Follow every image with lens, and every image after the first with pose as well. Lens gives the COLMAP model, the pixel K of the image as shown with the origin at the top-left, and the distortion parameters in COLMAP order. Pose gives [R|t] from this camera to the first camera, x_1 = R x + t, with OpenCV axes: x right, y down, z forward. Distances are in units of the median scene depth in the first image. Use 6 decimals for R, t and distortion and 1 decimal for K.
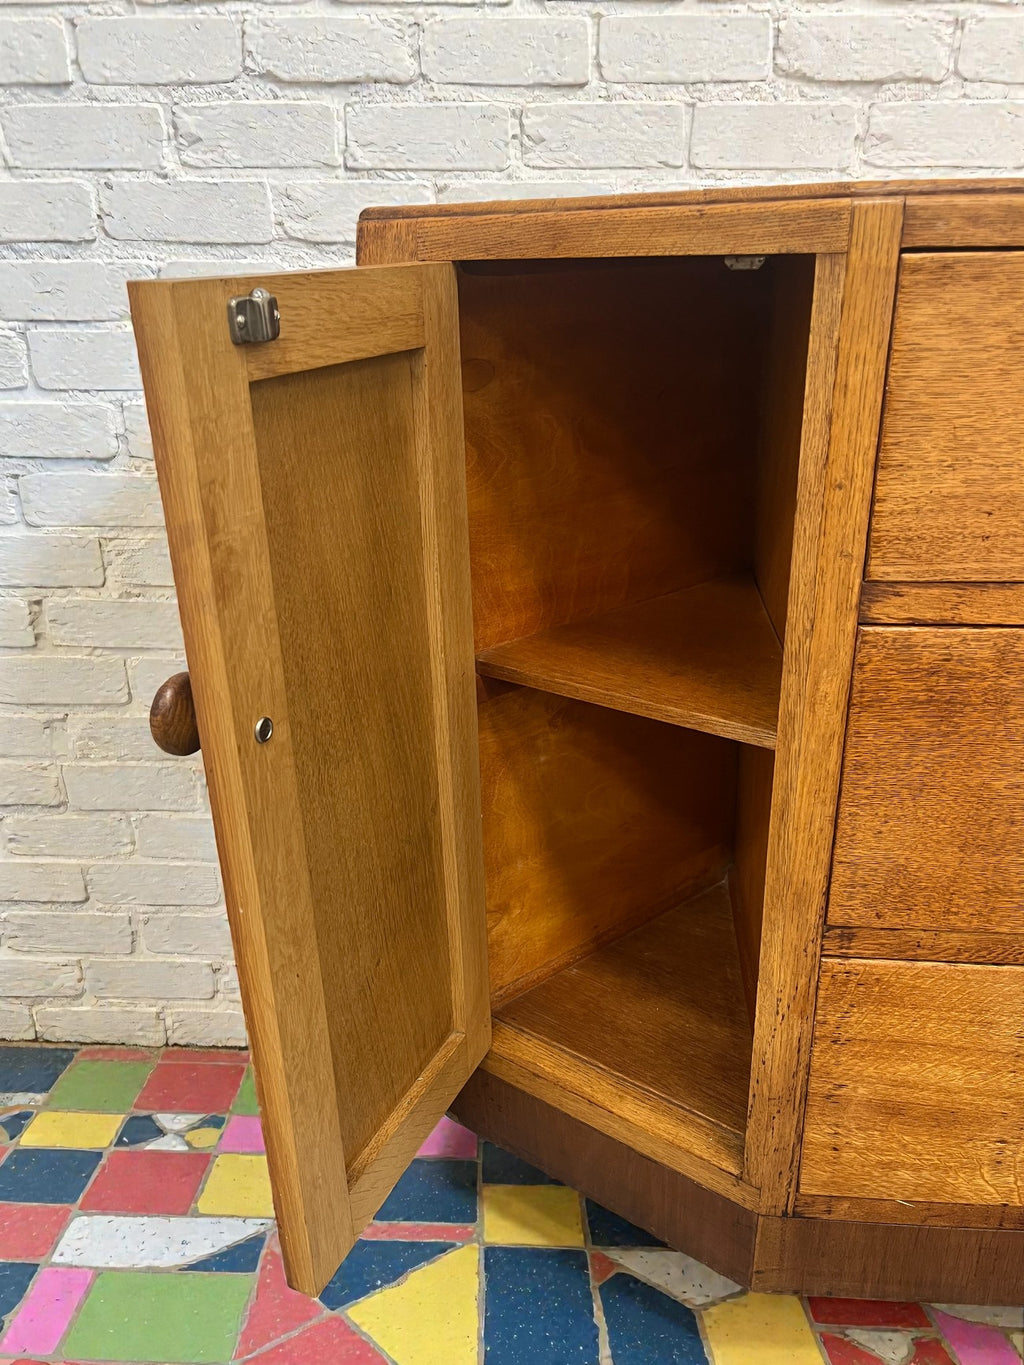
lens RADIAL K [[1055.7, 0, 512.0], [0, 1055.7, 682.5], [0, 0, 1]] dist [0.028648, -0.009214]
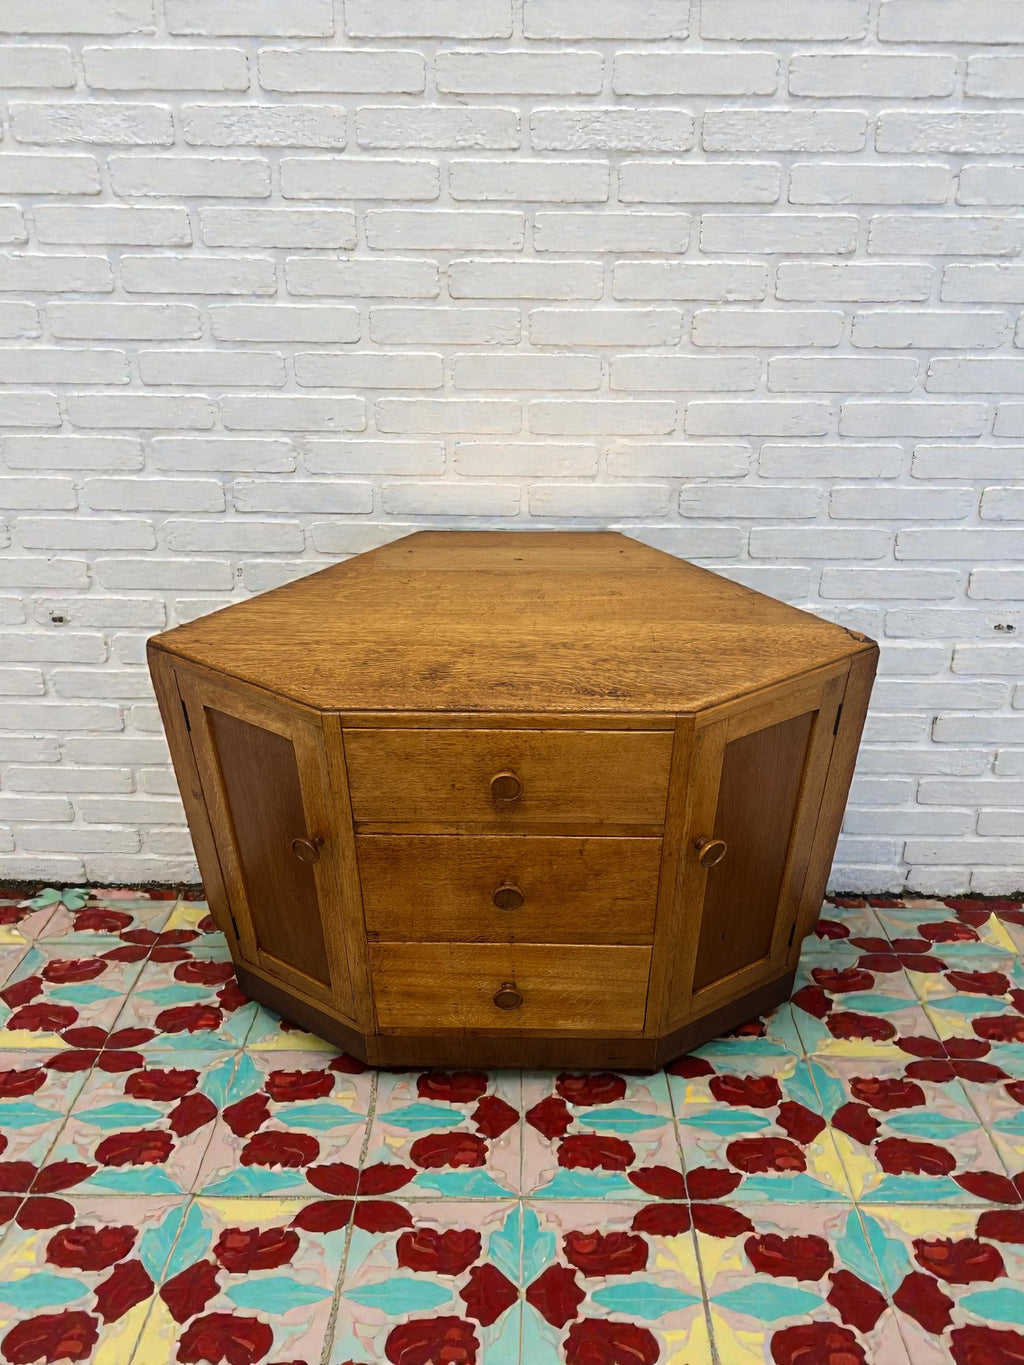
lens RADIAL K [[1091.1, 0, 504.8], [0, 1091.1, 695.0], [0, 0, 1]] dist [0.047665, -0.054454]
pose [[0.997076, -0.030641, 0.069998, 0.449795], [0.015004, 0.976753, 0.213842, -0.827508], [-0.074923, -0.212166, 0.974357, -1.348191]]
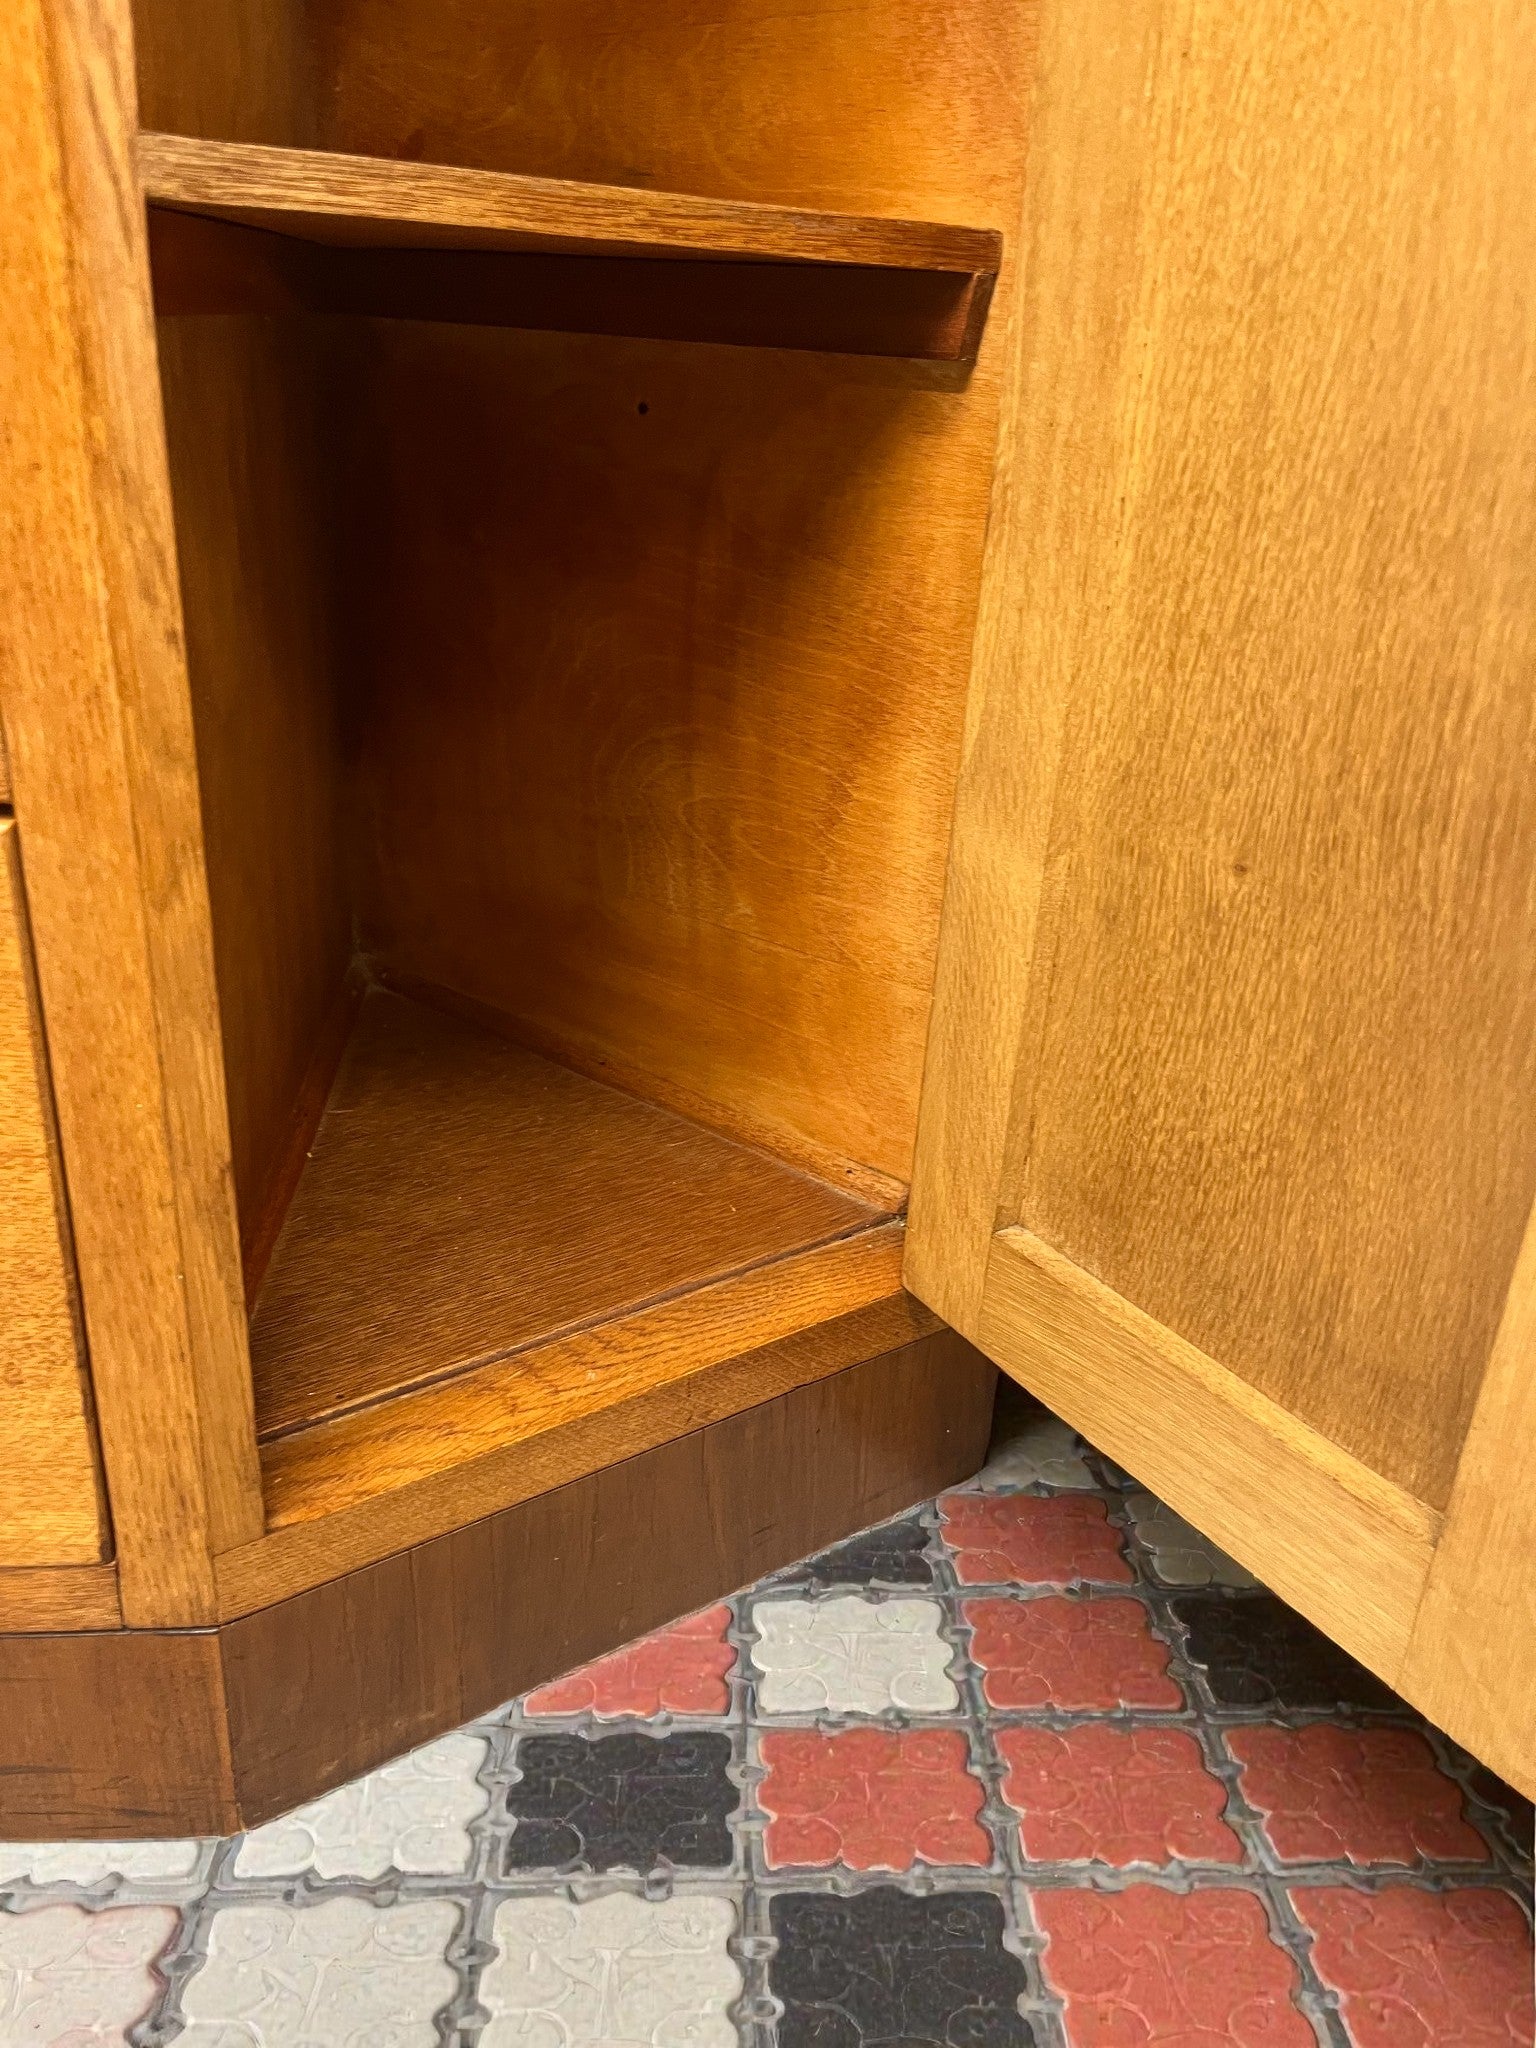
lens RADIAL K [[1584.1, 0, 769.9], [0, 1584.1, 1035.8], [0, 0, 1]] dist [0.073044, -0.112467]
pose [[0.977467, -0.003702, 0.211054, 1.073141], [0.000807, 0.999904, 0.013804, 0.334458], [-0.211085, -0.013323, 0.977377, 0.389551]]
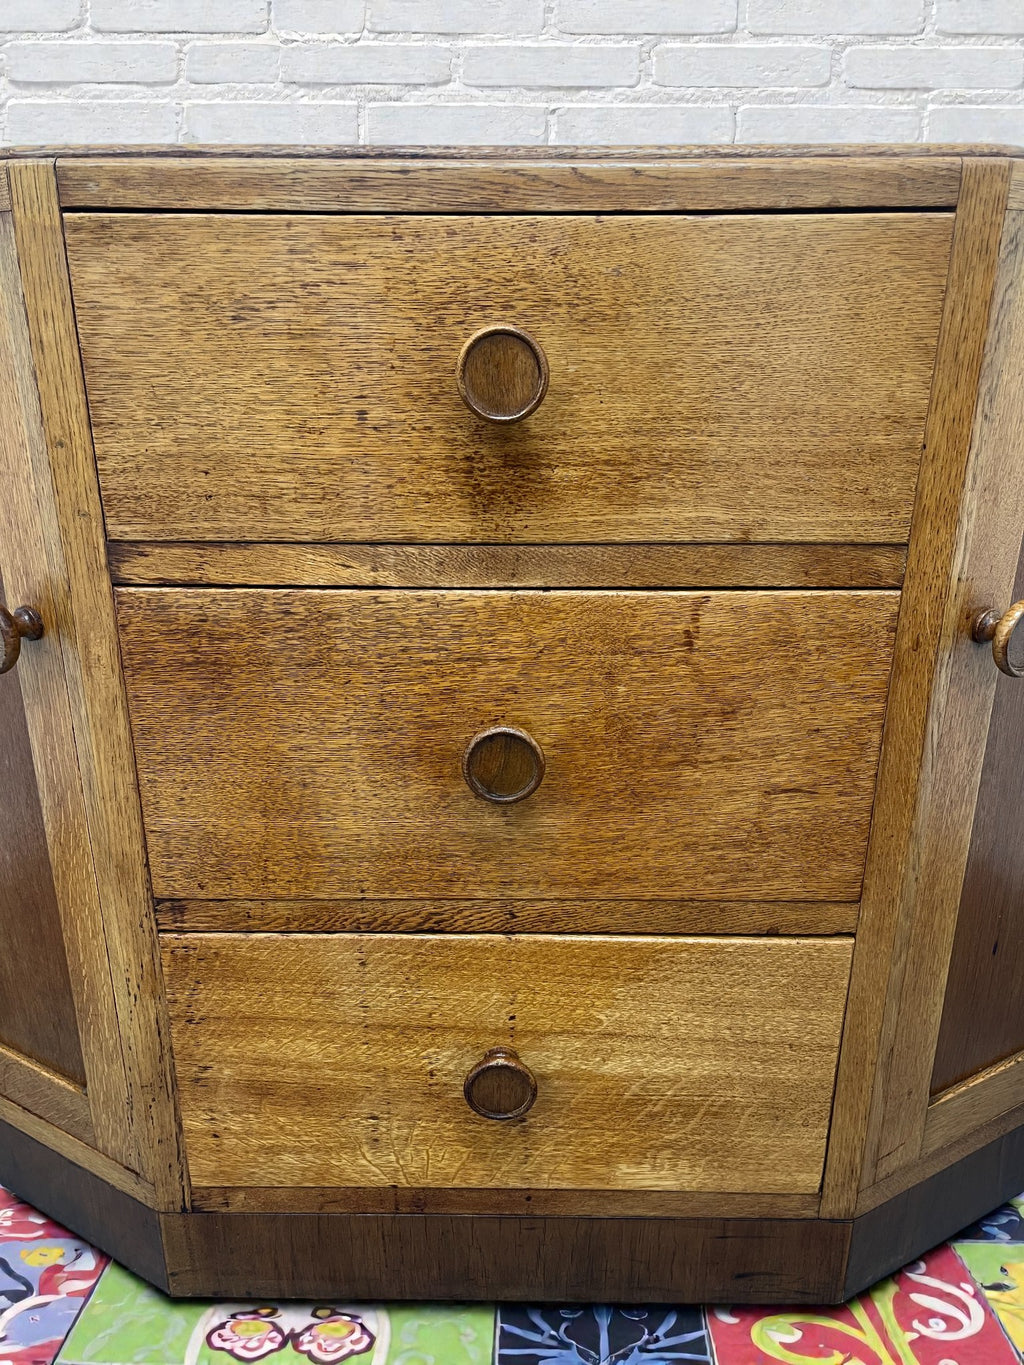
lens RADIAL K [[1091.1, 0, 504.8], [0, 1091.1, 695.0], [0, 0, 1]] dist [0.047665, -0.054454]
pose [[0.996066, -0.005459, 0.088443, 0.529365], [0.009403, 0.998977, -0.044235, 0.086776], [-0.088111, 0.044893, 0.995098, -0.058625]]
